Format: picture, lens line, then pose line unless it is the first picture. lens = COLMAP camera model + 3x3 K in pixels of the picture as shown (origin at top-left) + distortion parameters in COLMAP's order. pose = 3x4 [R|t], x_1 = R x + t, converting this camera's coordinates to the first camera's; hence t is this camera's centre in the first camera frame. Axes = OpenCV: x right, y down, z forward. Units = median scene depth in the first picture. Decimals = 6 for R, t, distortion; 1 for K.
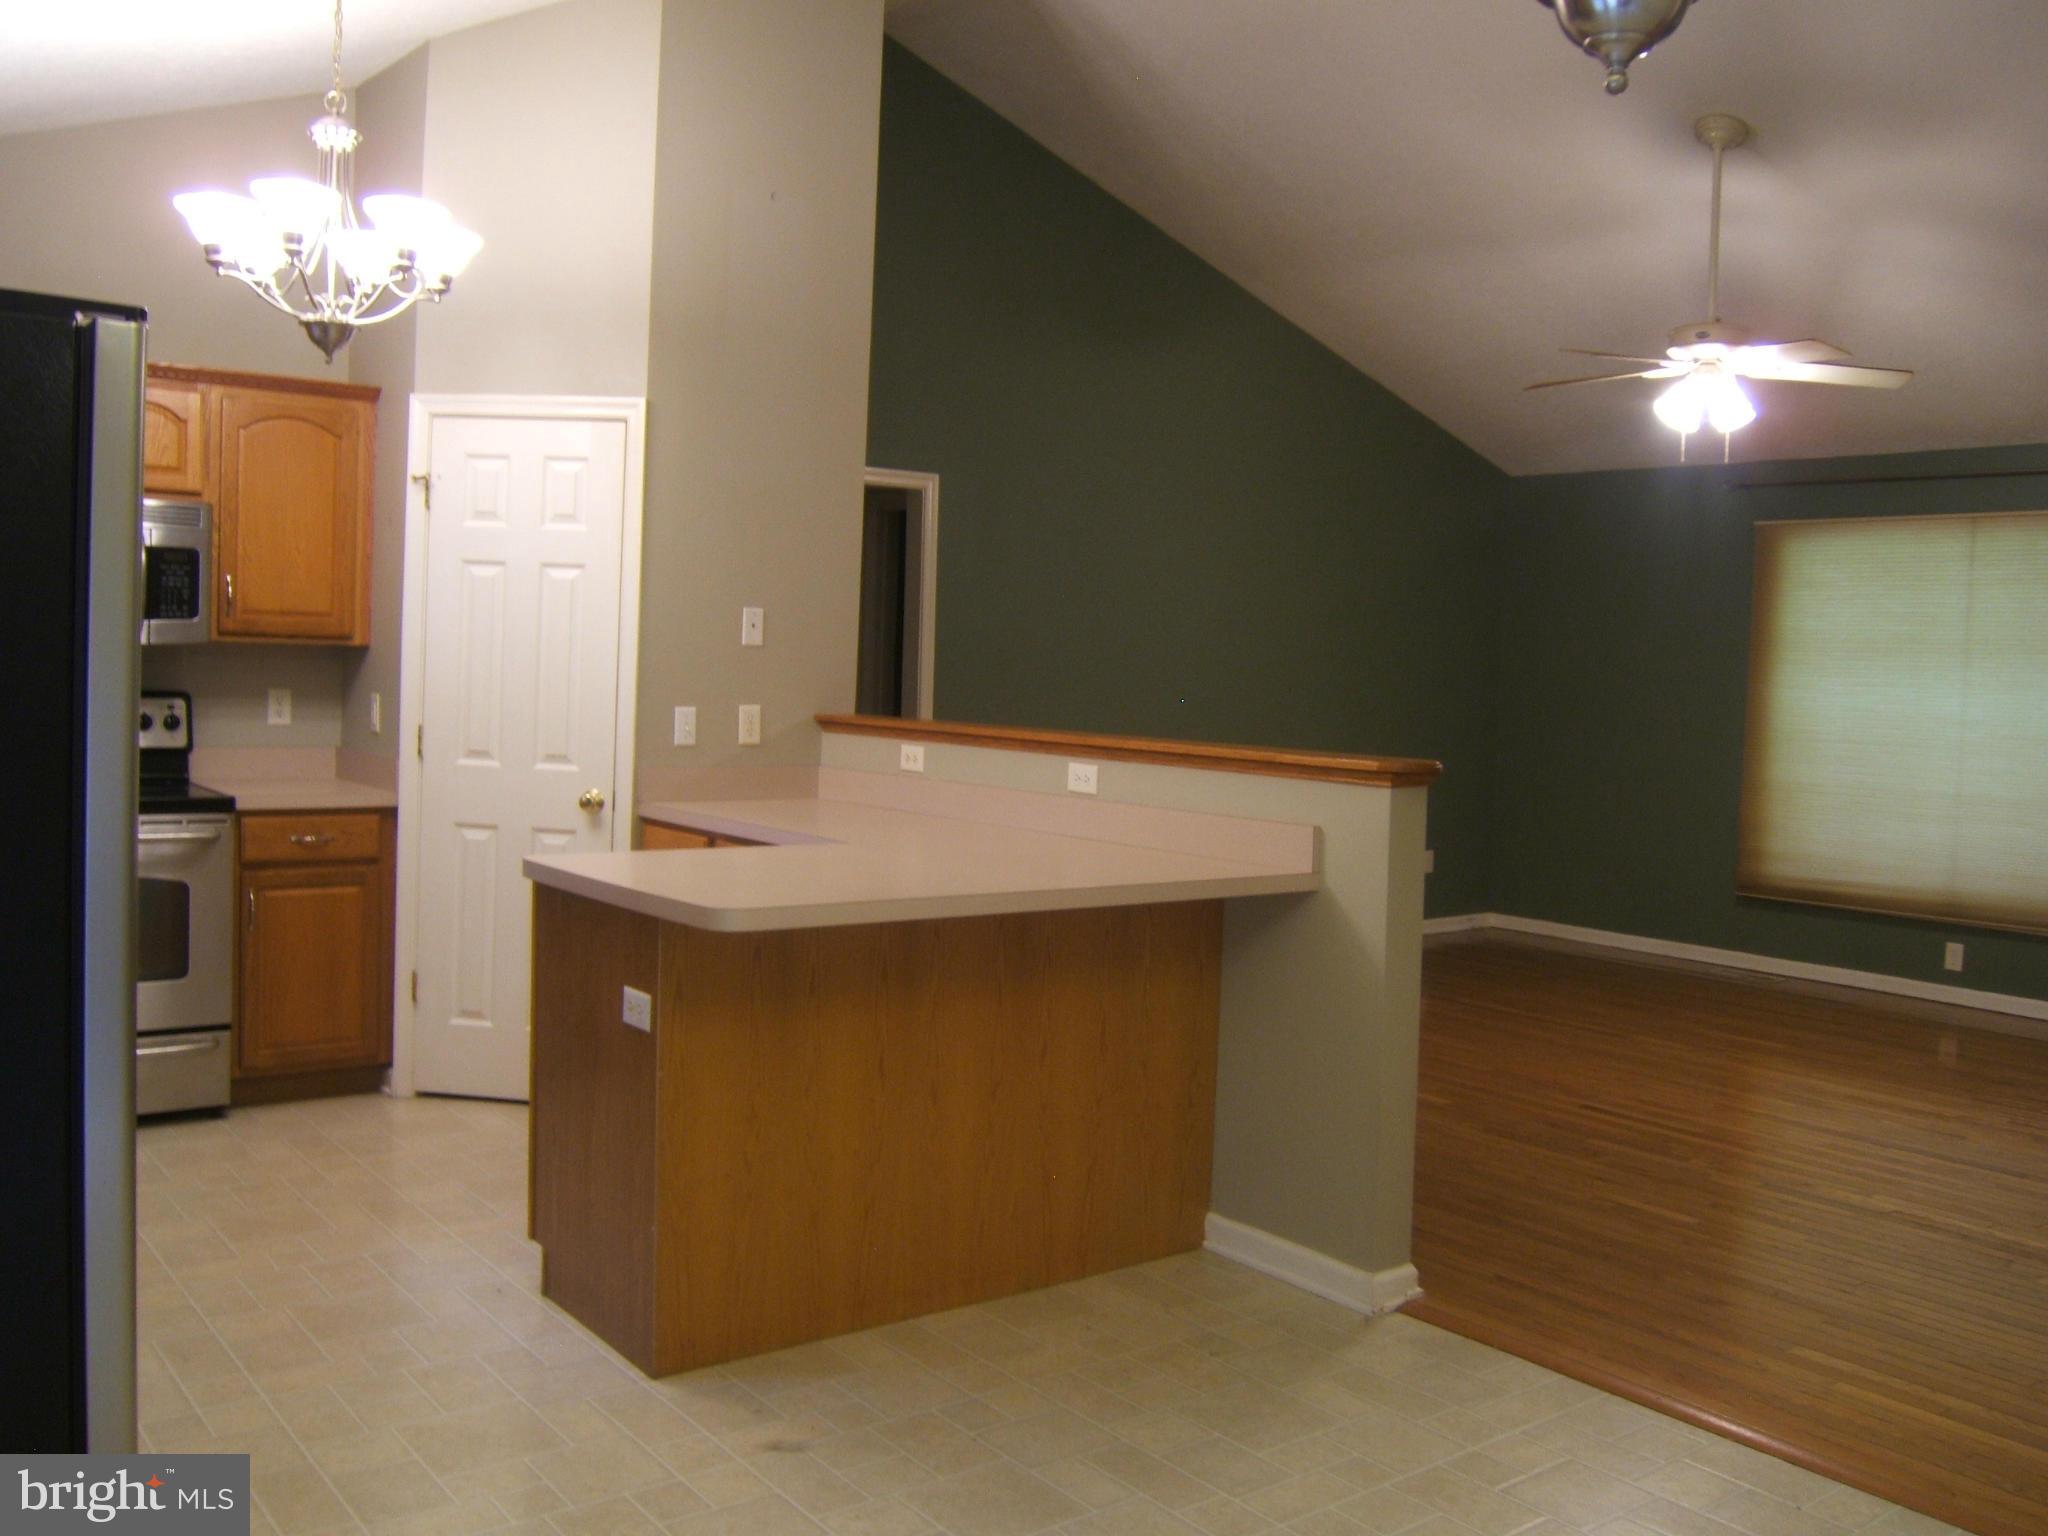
lens RADIAL K [[1750.7, 0, 1022.5], [0, 1750.7, 762.0], [0, 0, 1]] dist [-0.050275, -0.012076]
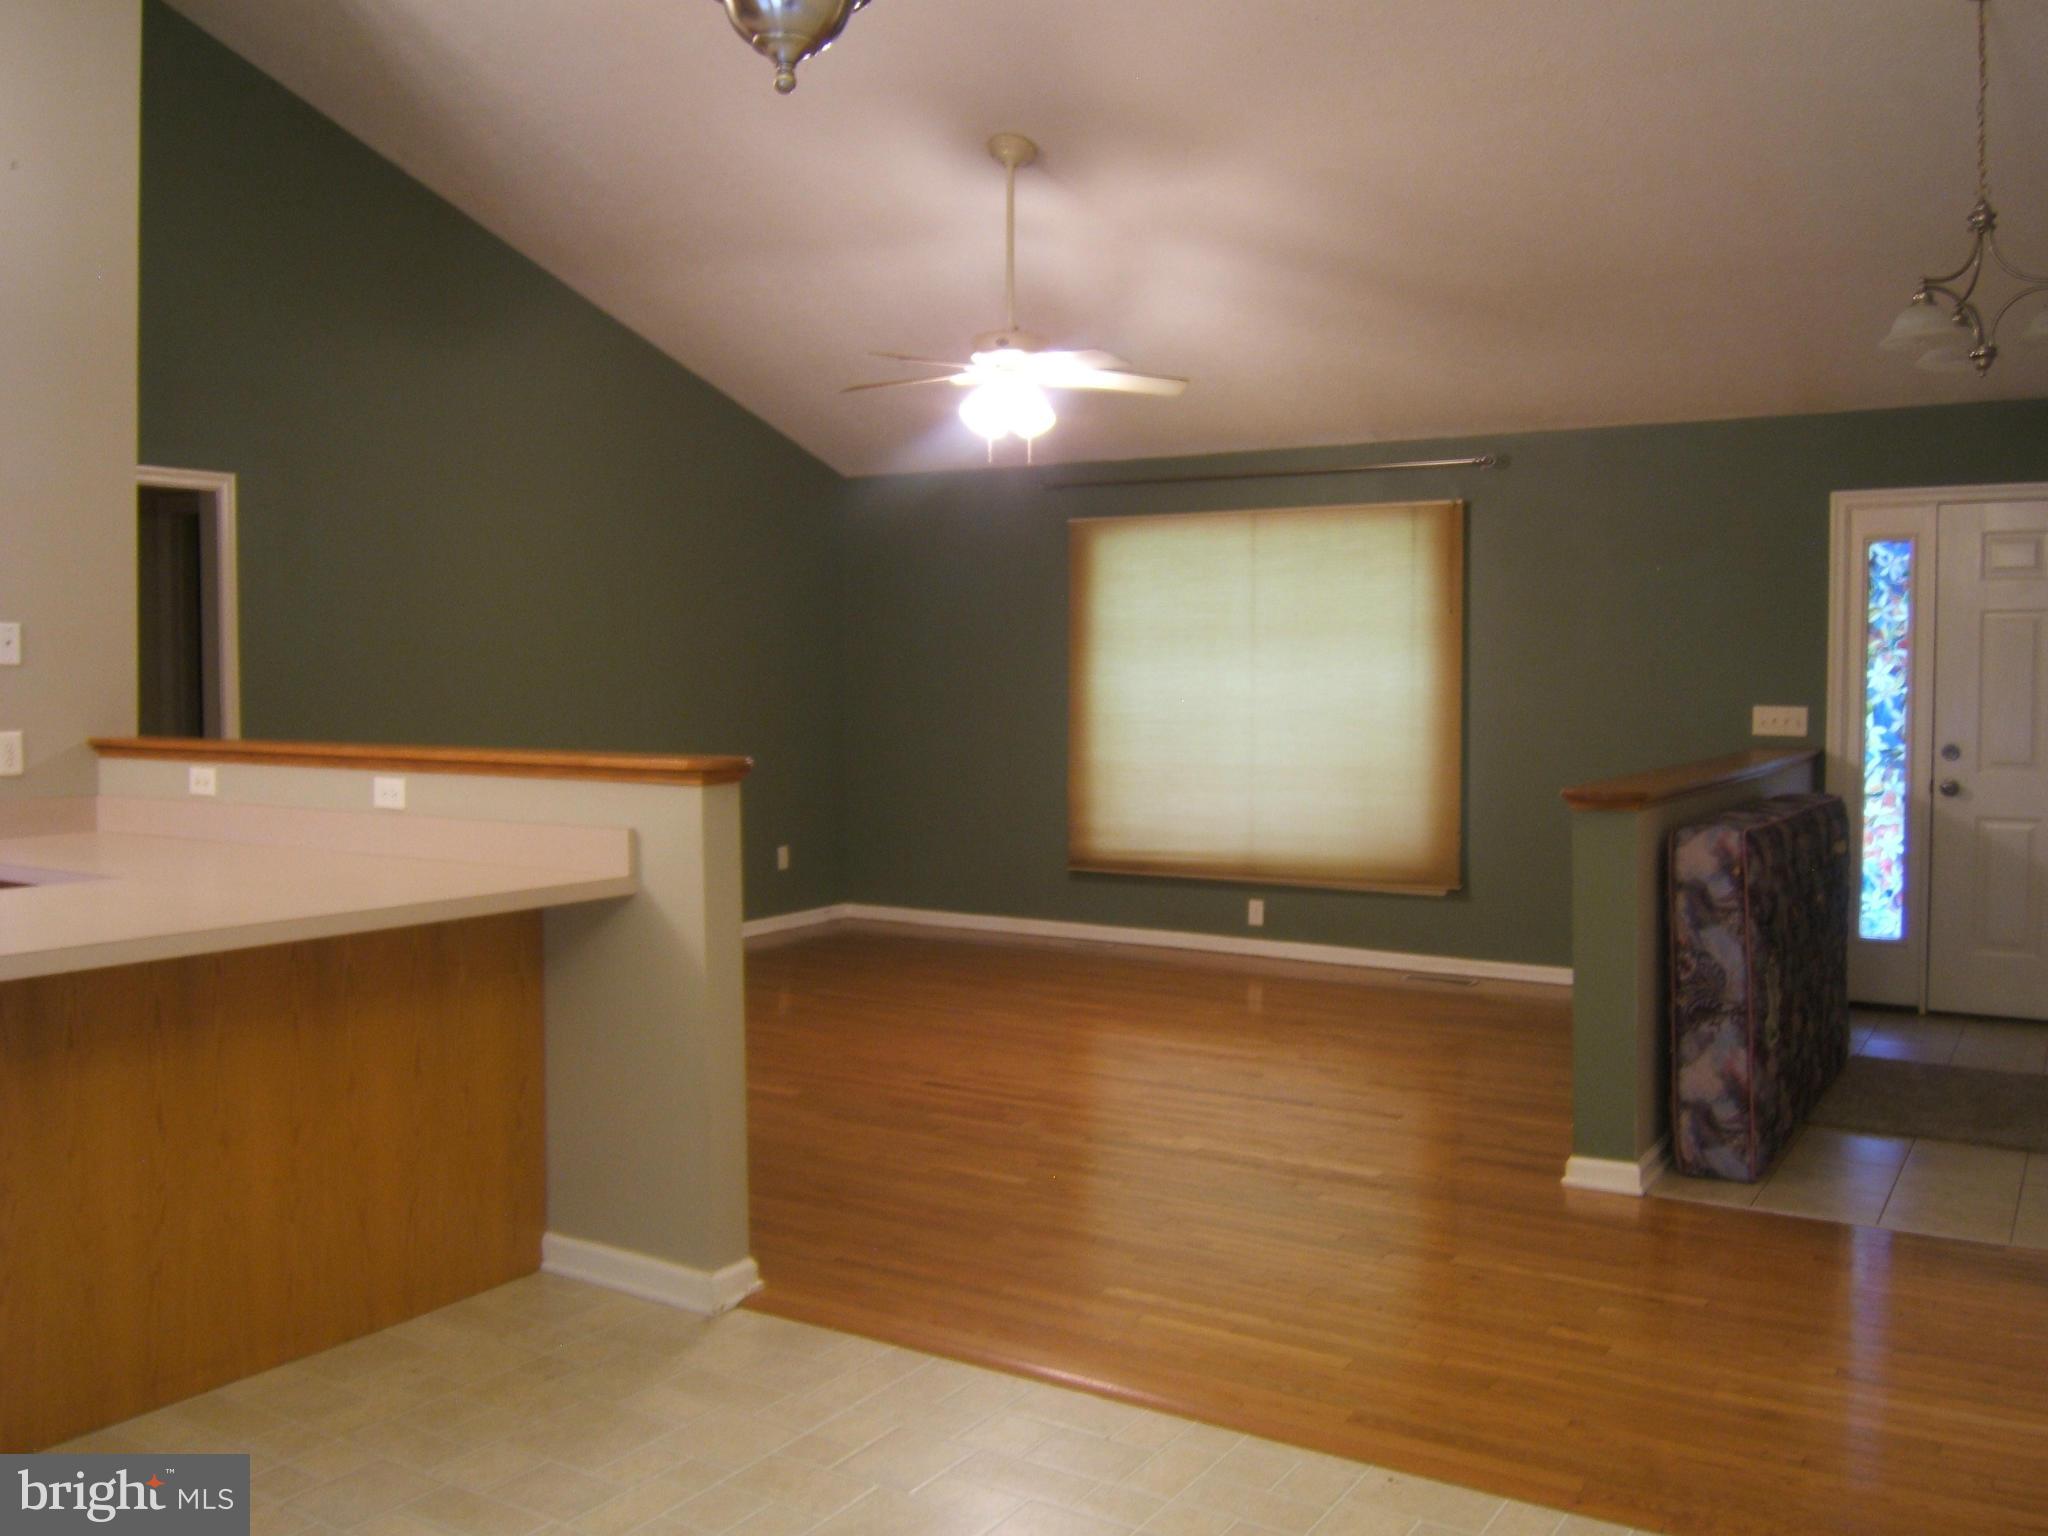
lens RADIAL K [[1750.7, 0, 1035.9], [0, 1750.7, 760.1], [0, 0, 1]] dist [-0.050275, -0.012076]
pose [[0.937695, -0.048103, 0.344113, 0.039699], [0.049198, 0.998774, 0.005554, 0.003447], [-0.343958, 0.011721, 0.938912, -0.004202]]
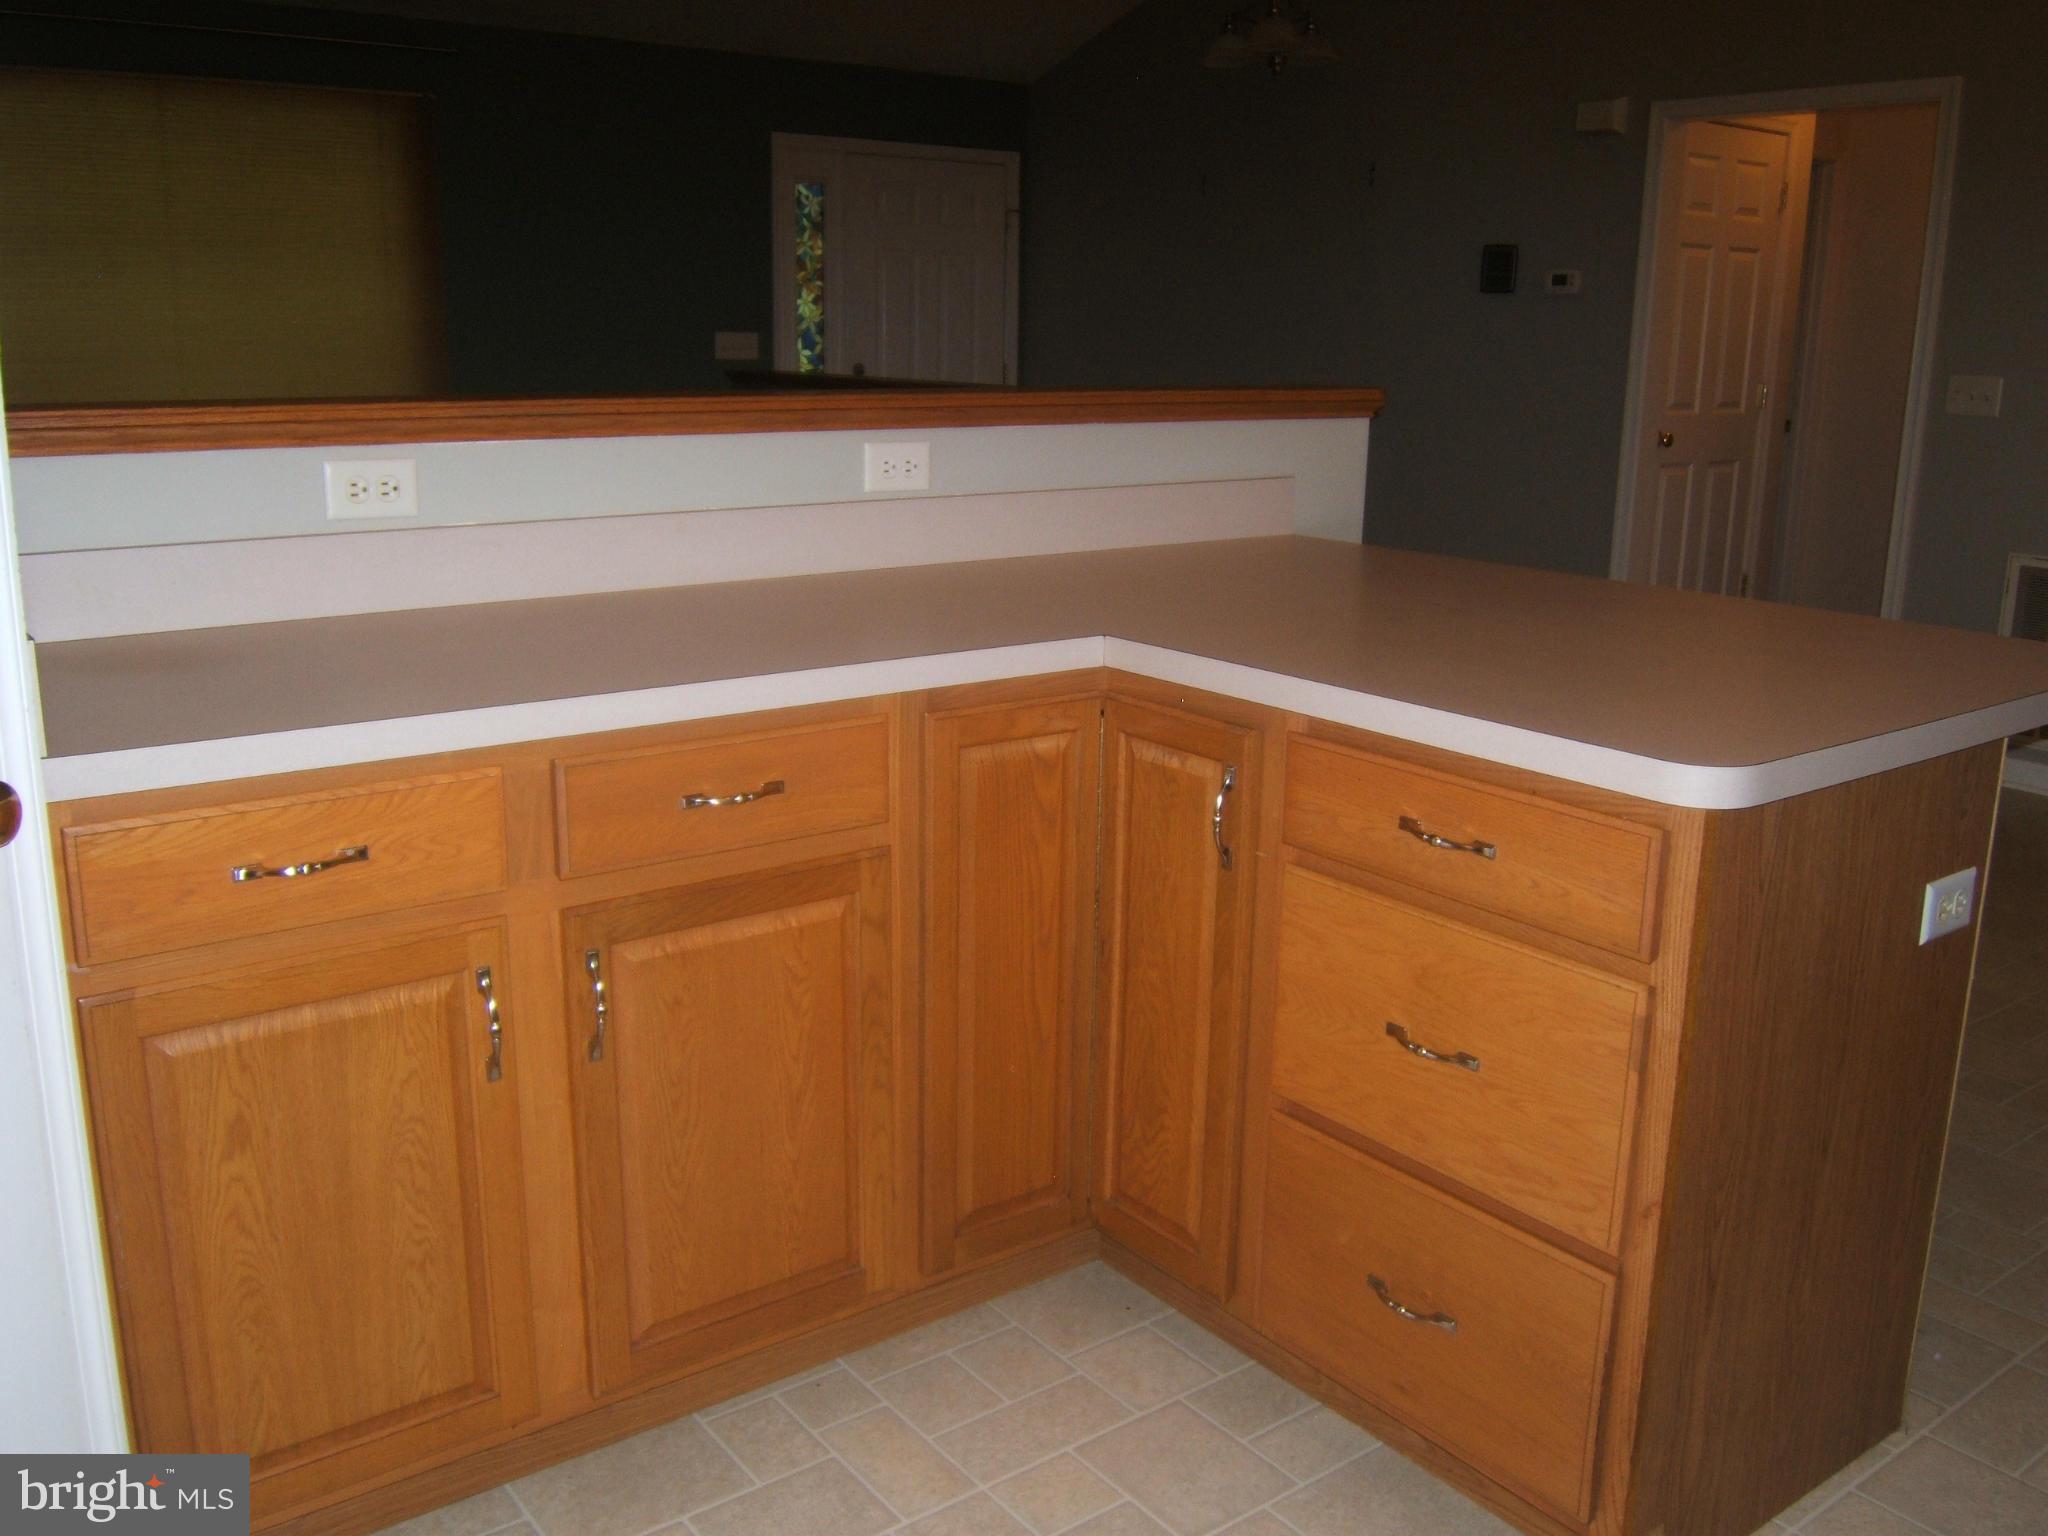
lens RADIAL K [[1750.7, 0, 1021.6], [0, 1750.7, 762.1], [0, 0, 1]] dist [-0.050275, -0.012076]
pose [[0.021529, -0.274036, 0.961479, -0.447314], [0.039918, 0.961170, 0.273054, -0.043751], [-0.998971, 0.032501, 0.031632, 0.761460]]
